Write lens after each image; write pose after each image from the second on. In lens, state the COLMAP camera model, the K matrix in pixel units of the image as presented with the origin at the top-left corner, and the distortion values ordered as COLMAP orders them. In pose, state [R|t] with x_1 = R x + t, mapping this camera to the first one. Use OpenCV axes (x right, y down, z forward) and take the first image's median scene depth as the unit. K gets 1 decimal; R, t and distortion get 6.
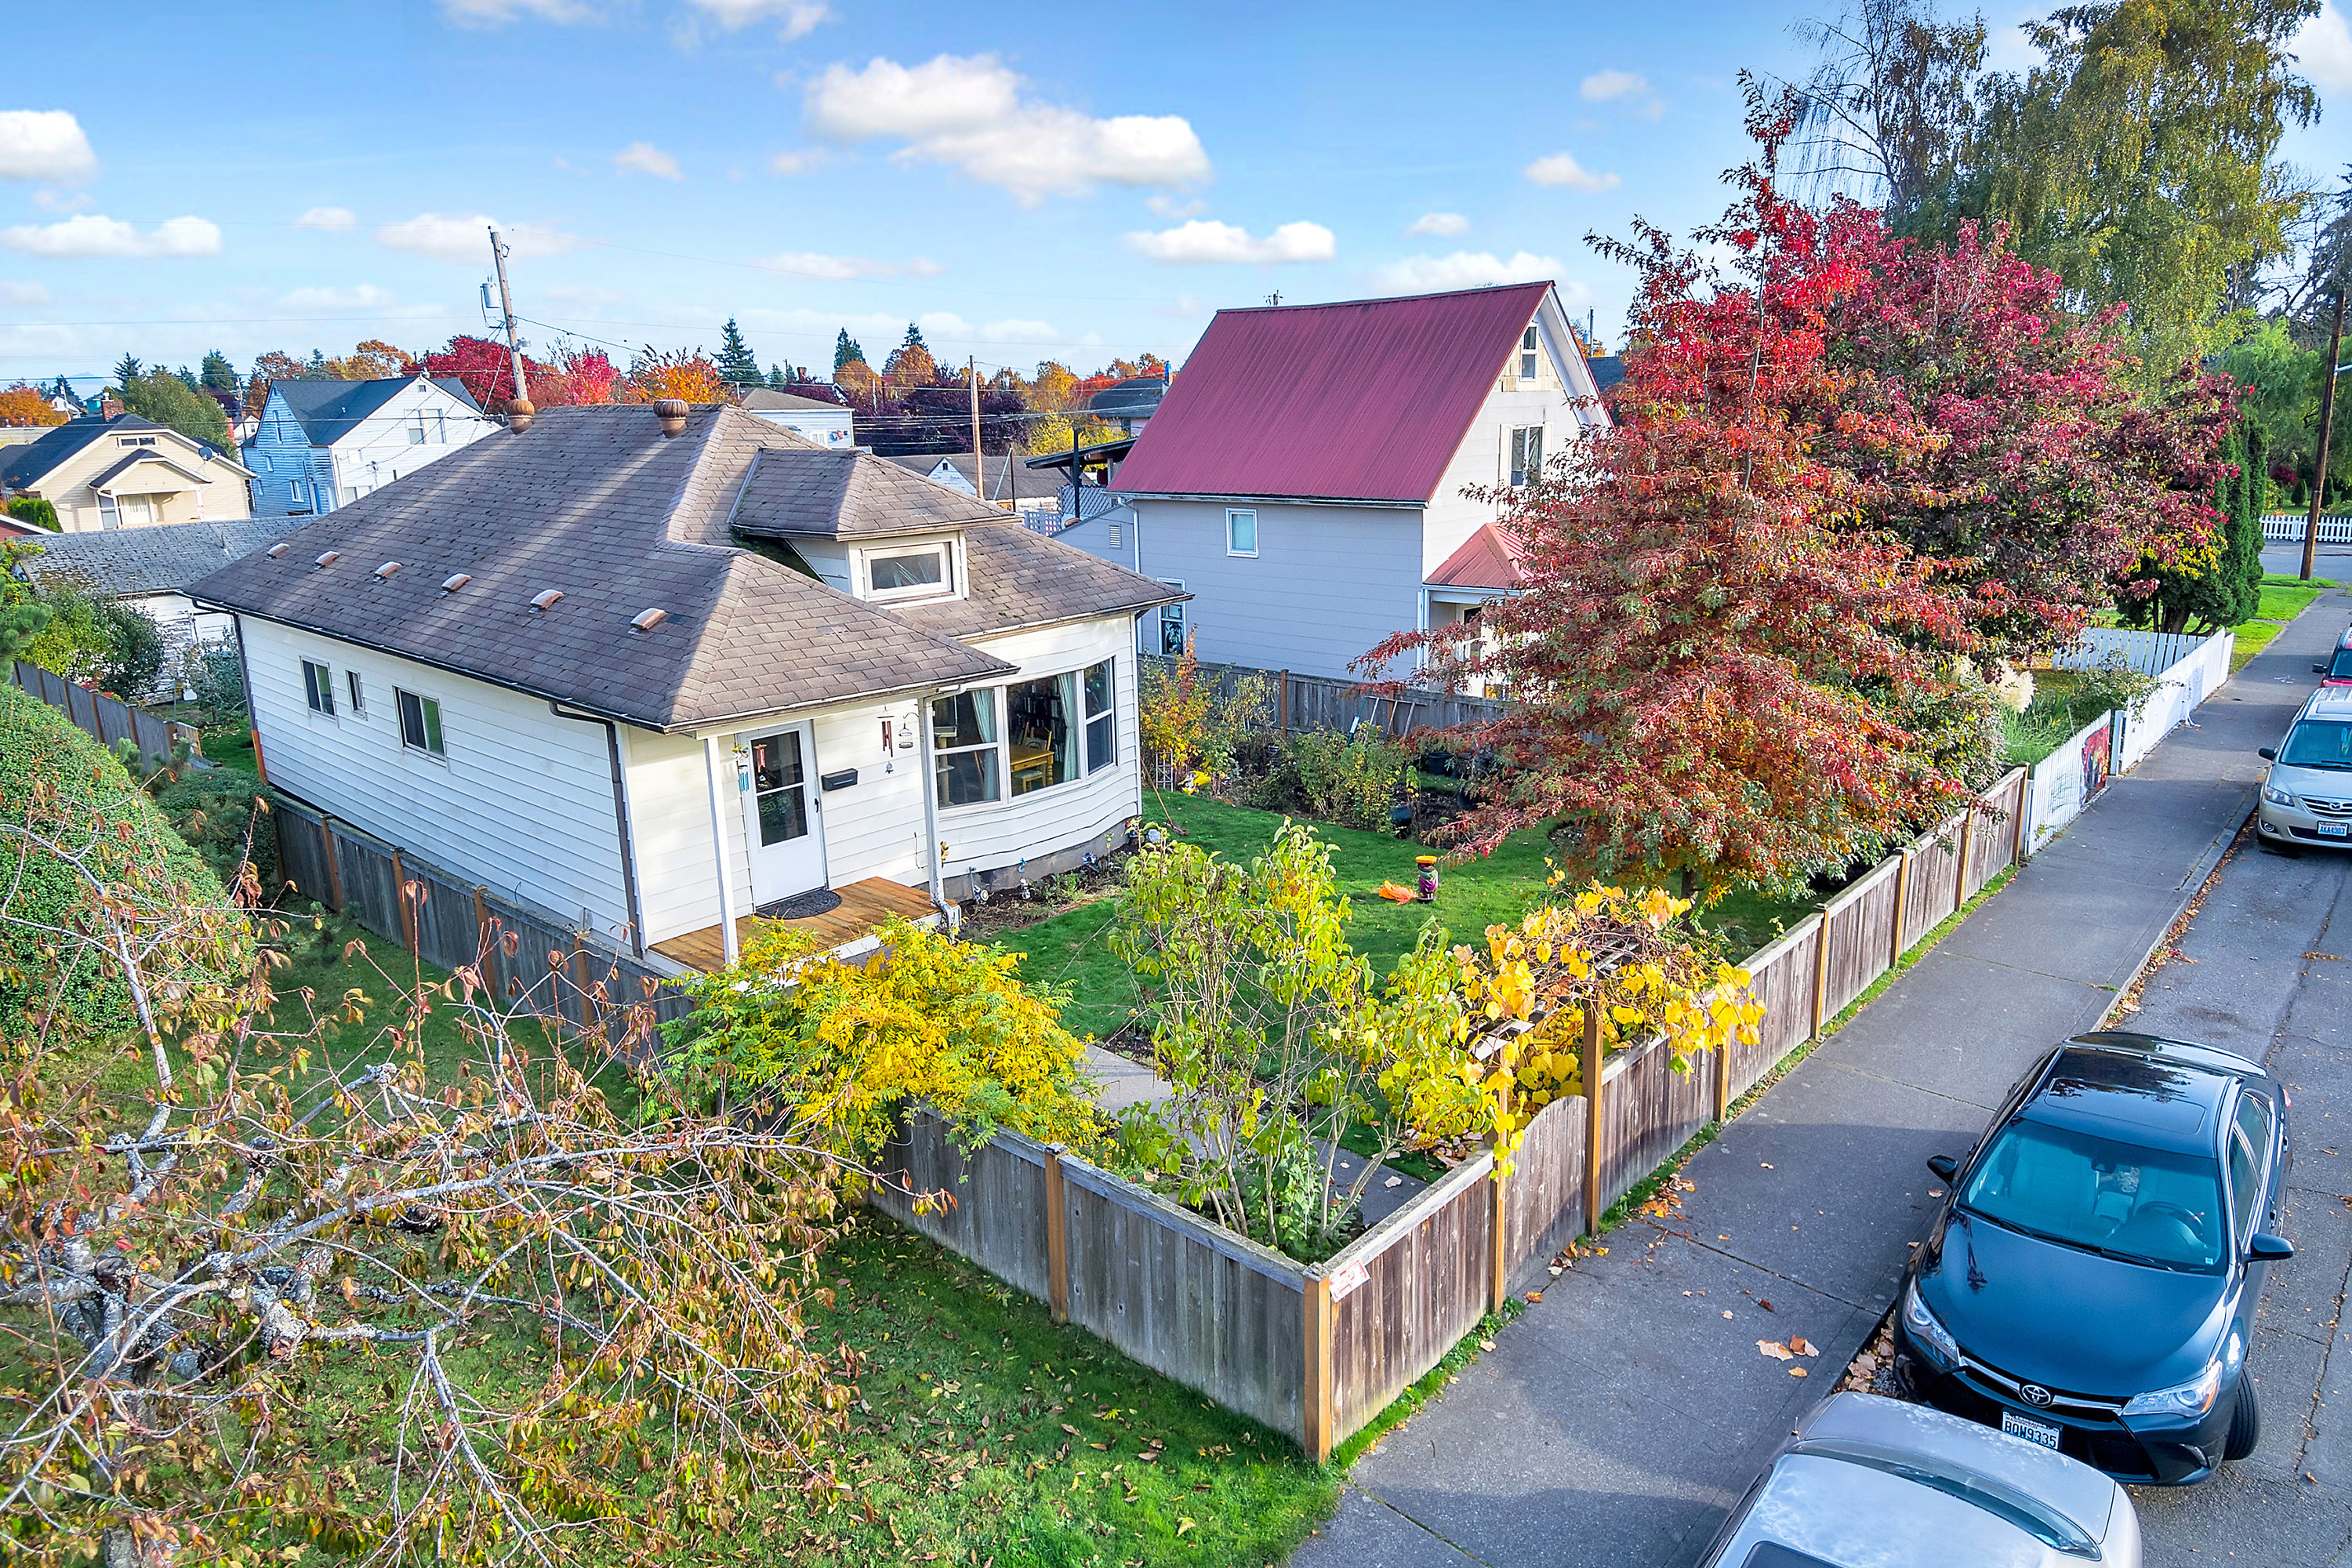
lens RADIAL K [[1421.0, 0, 1176.0], [0, 1421.0, 784.0], [0, 0, 1]] dist [0.087851, -0.103571]
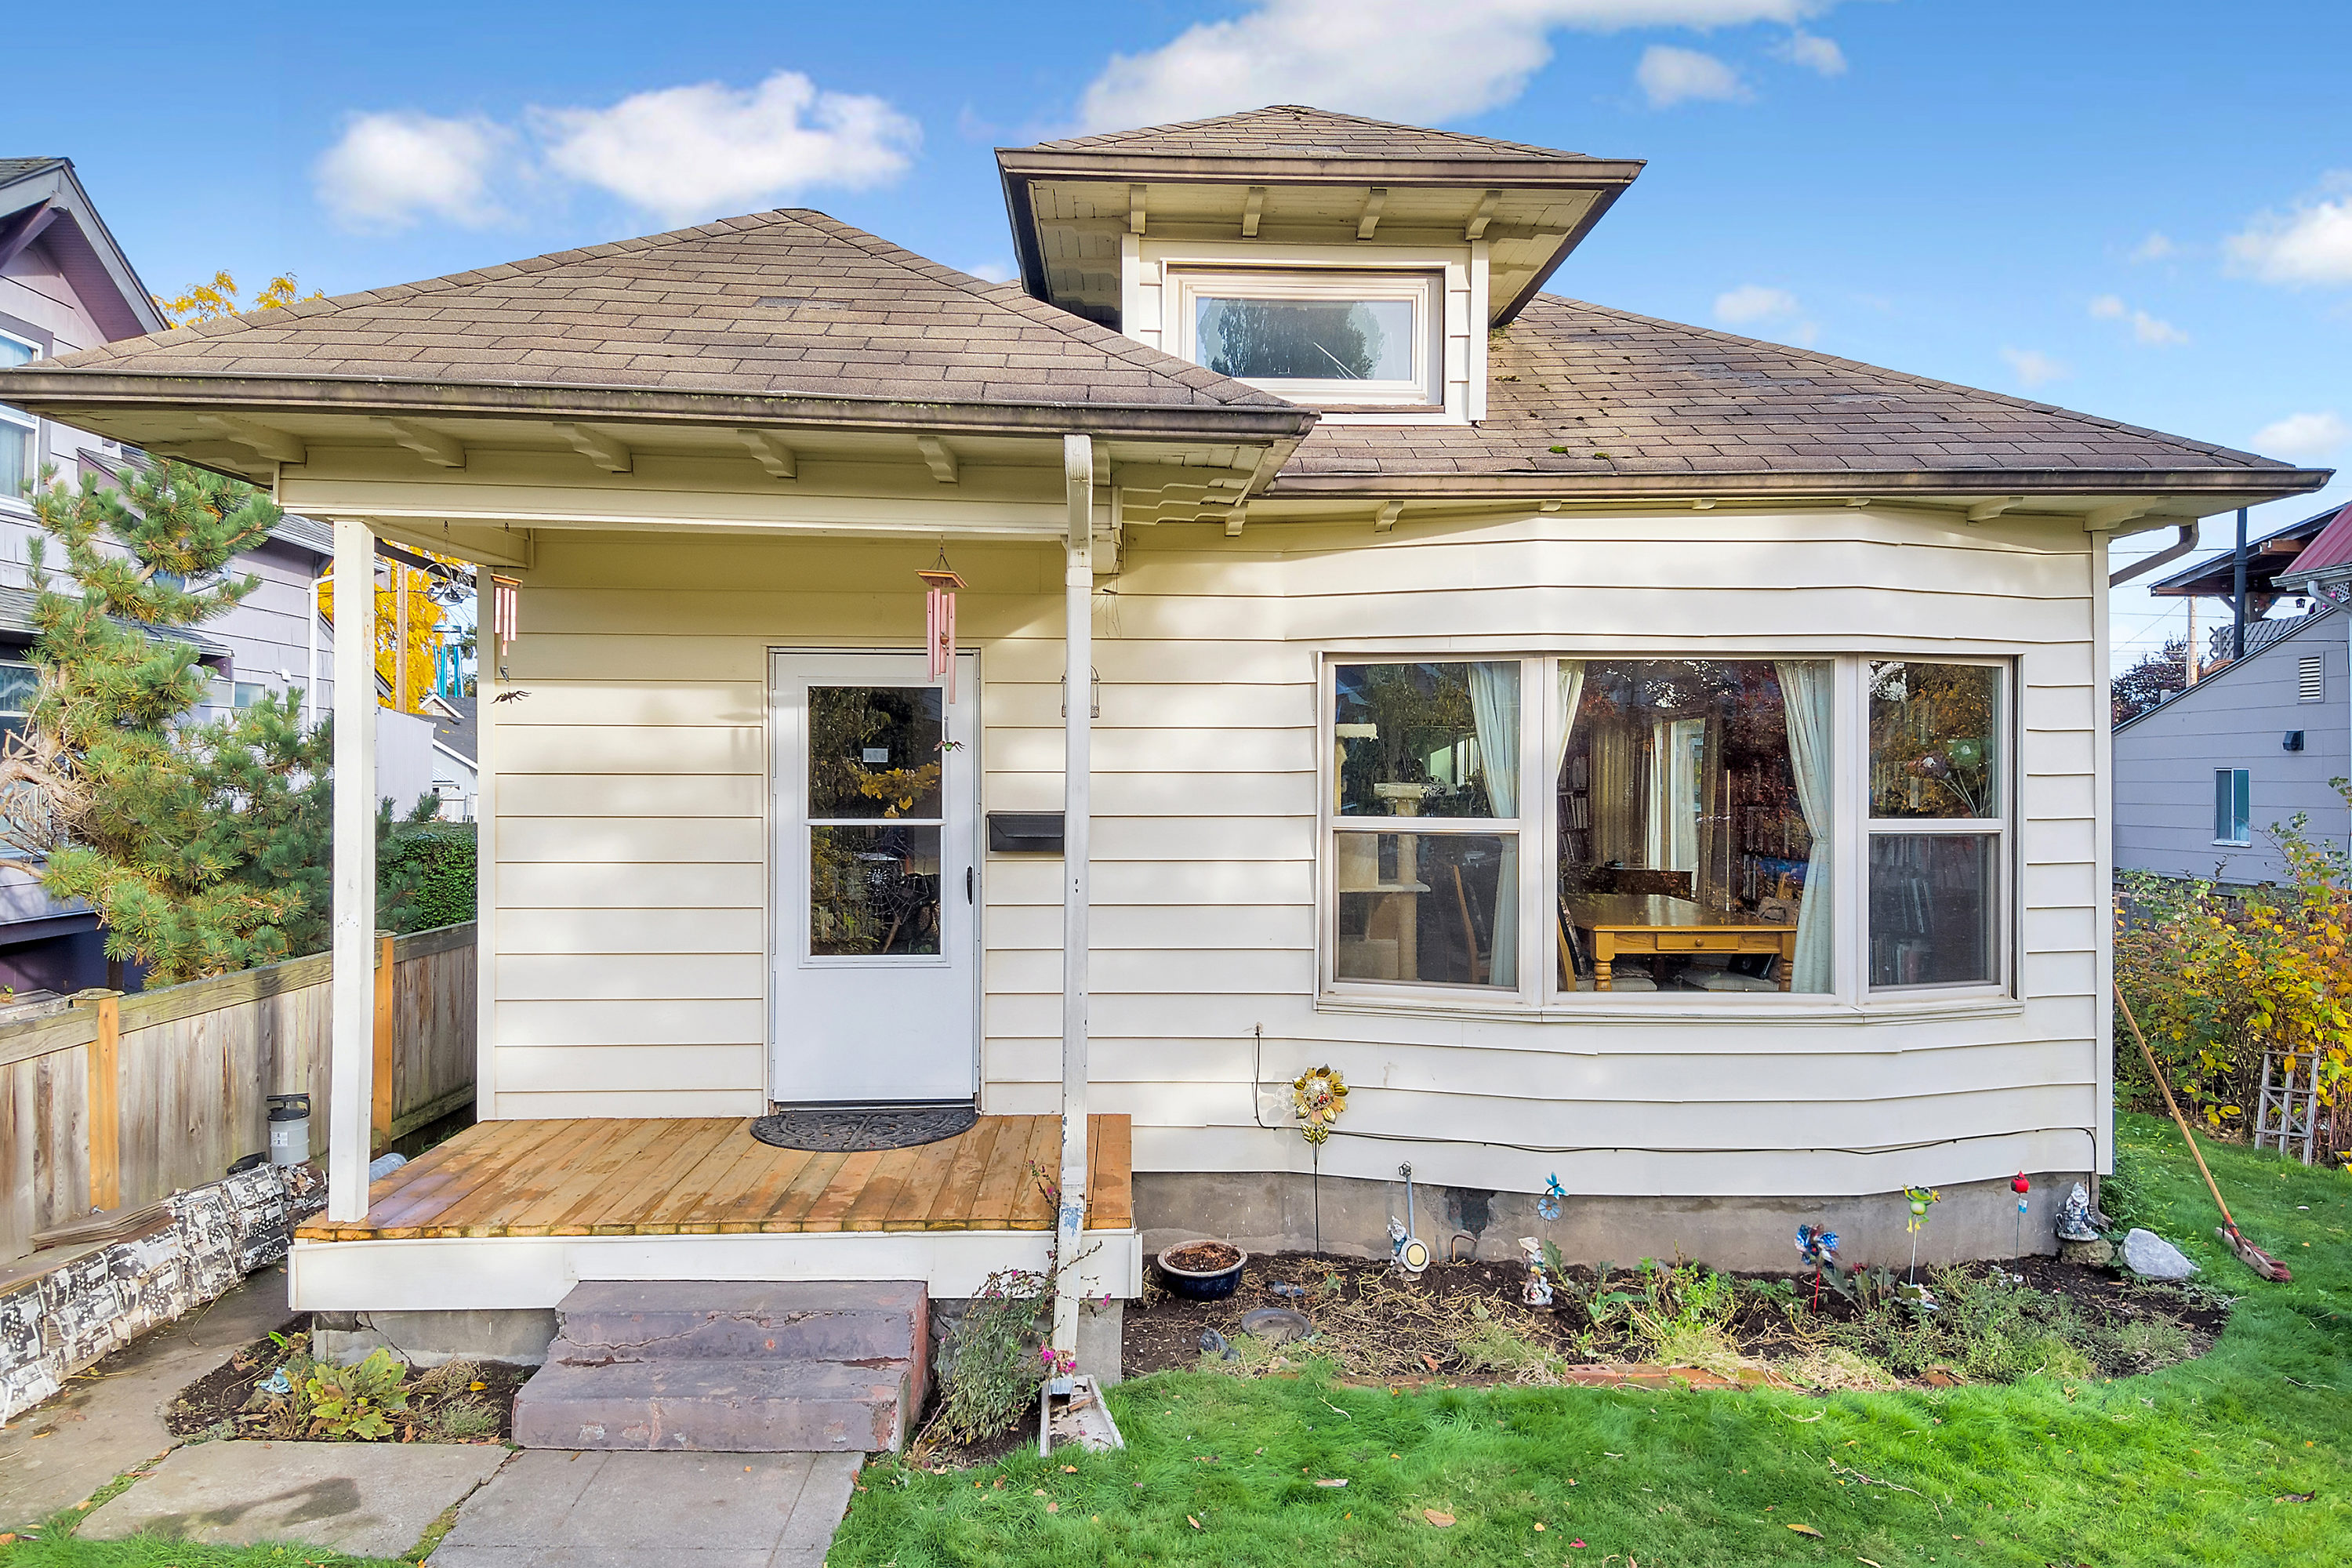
lens RADIAL K [[1421.0, 0, 1176.0], [0, 1421.0, 784.0], [0, 0, 1]] dist [0.087851, -0.103571]
pose [[0.701081, 0.029995, -0.712451, 0.066205], [-0.205095, 0.965380, -0.161178, 0.036693], [0.682951, 0.259119, 0.682961, 0.704004]]
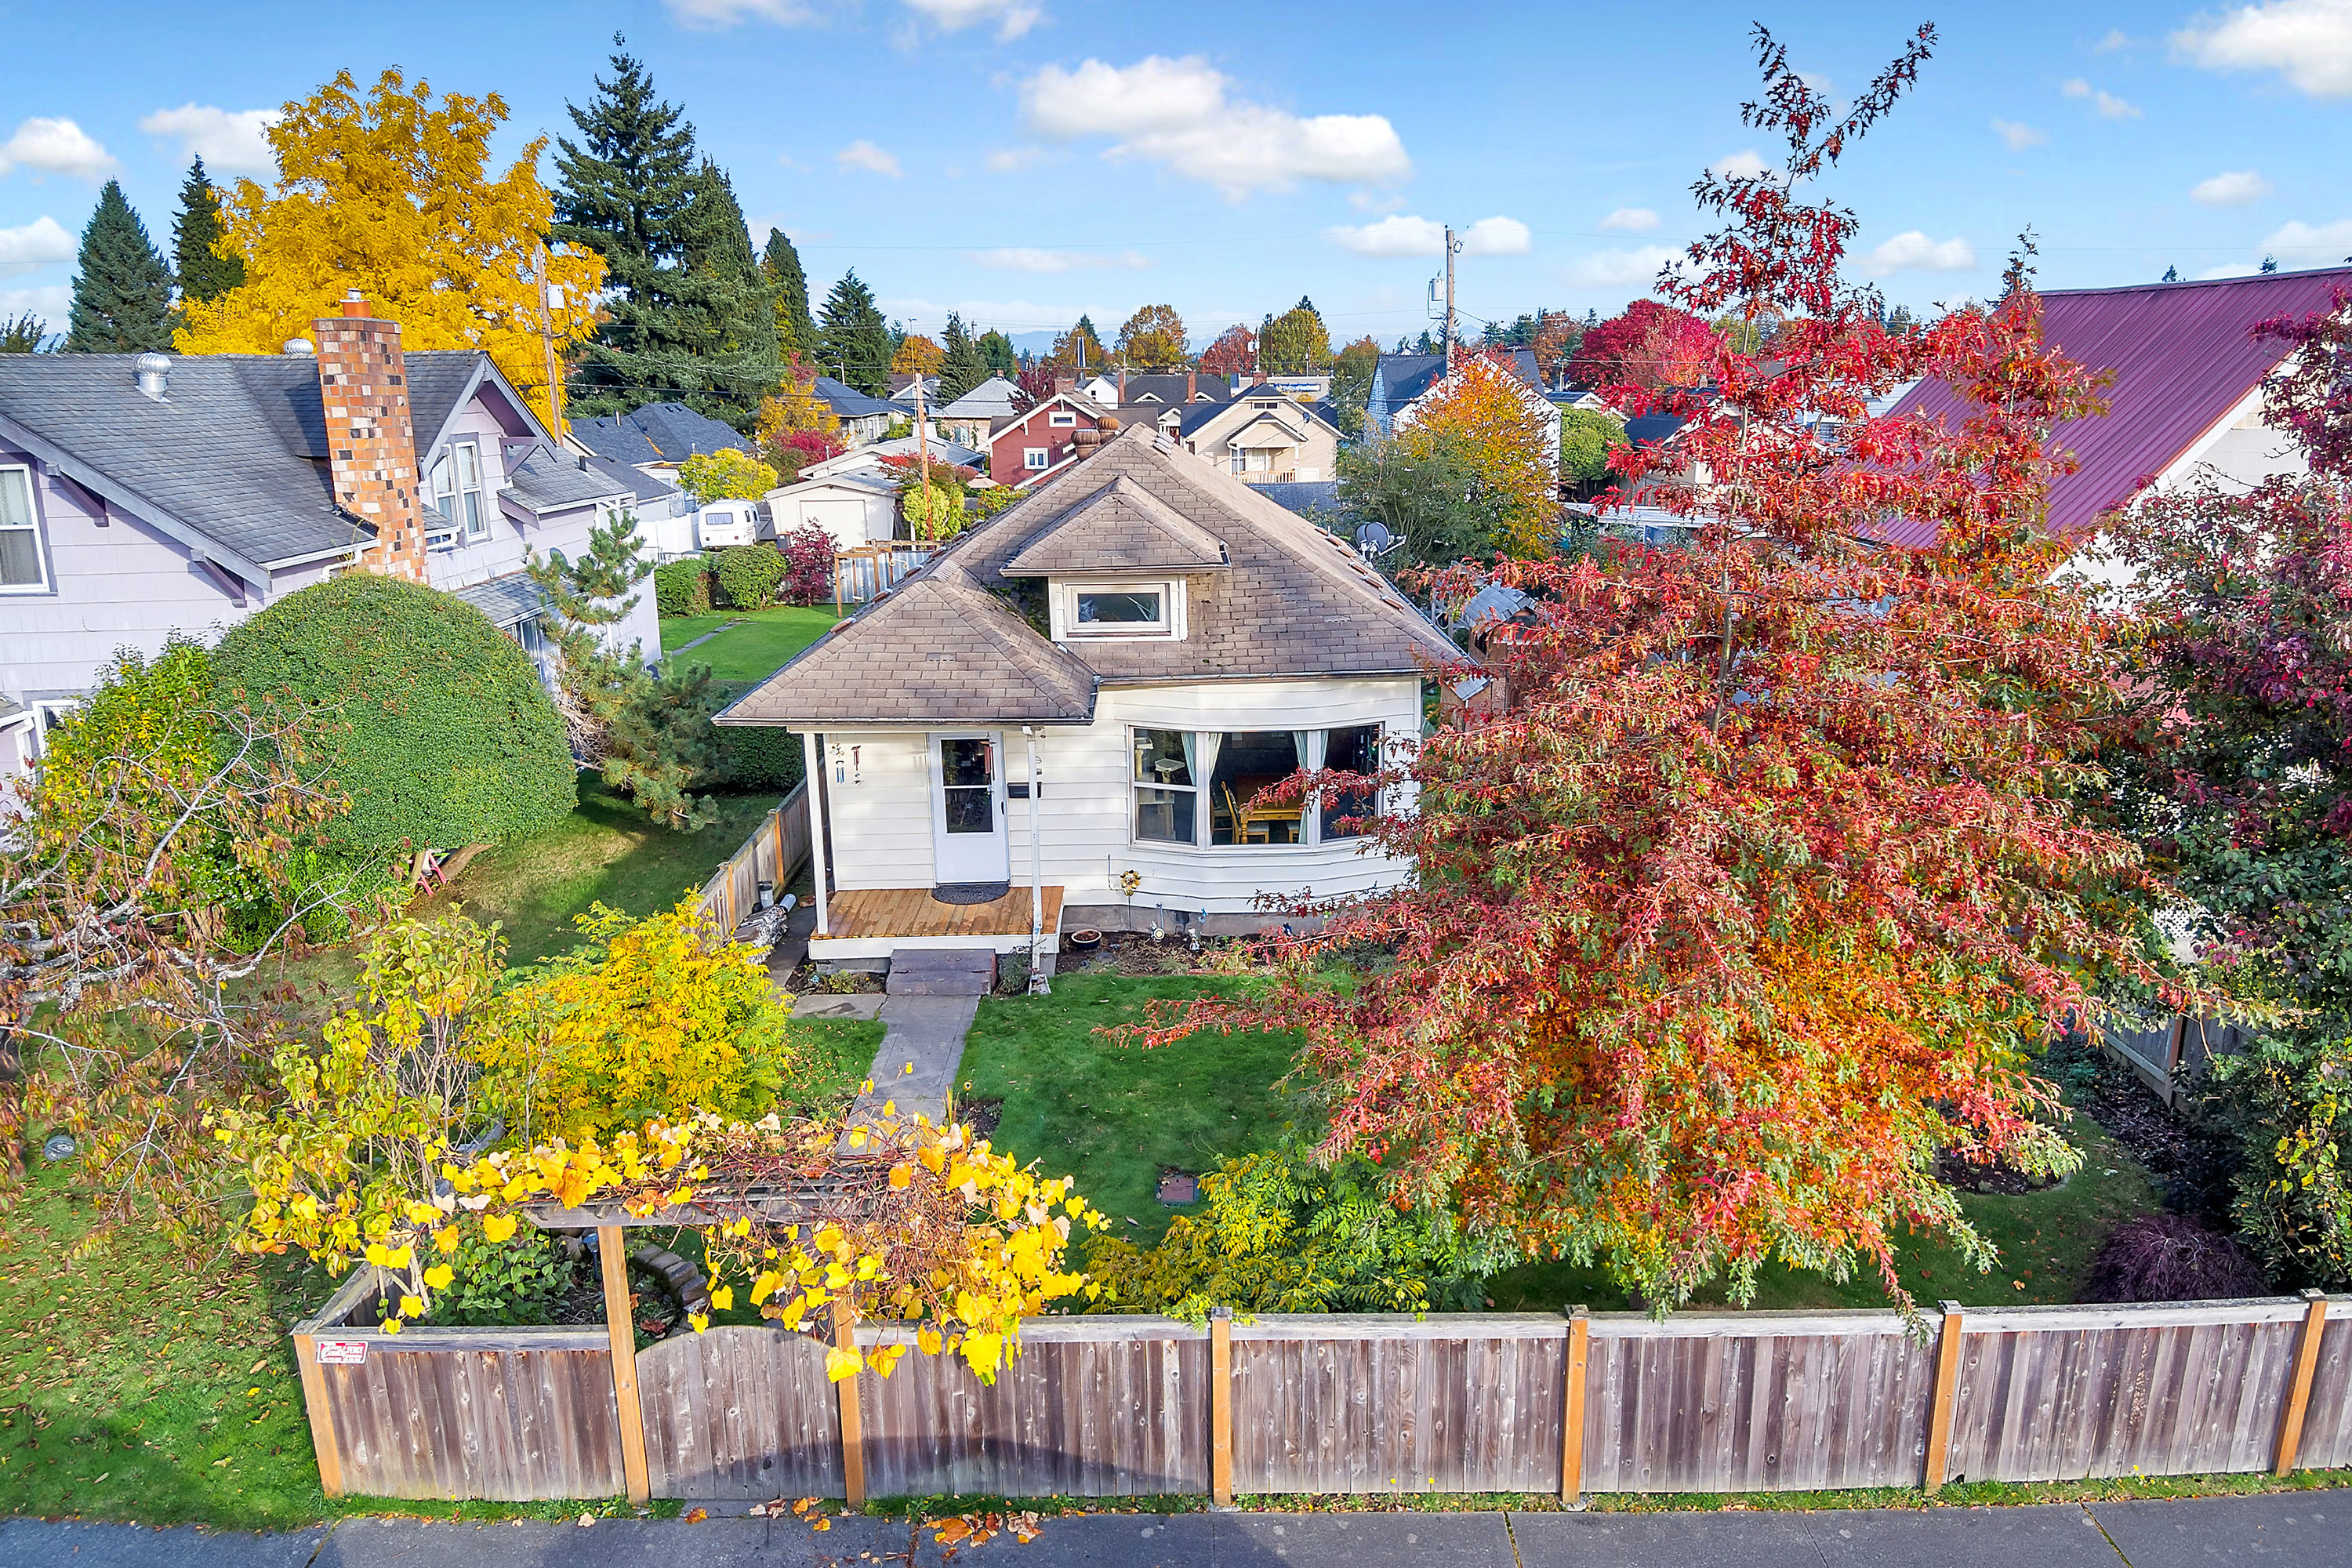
lens RADIAL K [[1434.4, 0, 1177.9], [0, 1434.4, 720.9], [0, 0, 1]] dist [0.137608, -0.218825]
pose [[0.680518, 0.183253, -0.709446, 0.566364], [-0.189532, 0.979293, 0.071152, -0.143270], [0.707794, 0.086043, 0.701159, 0.291555]]
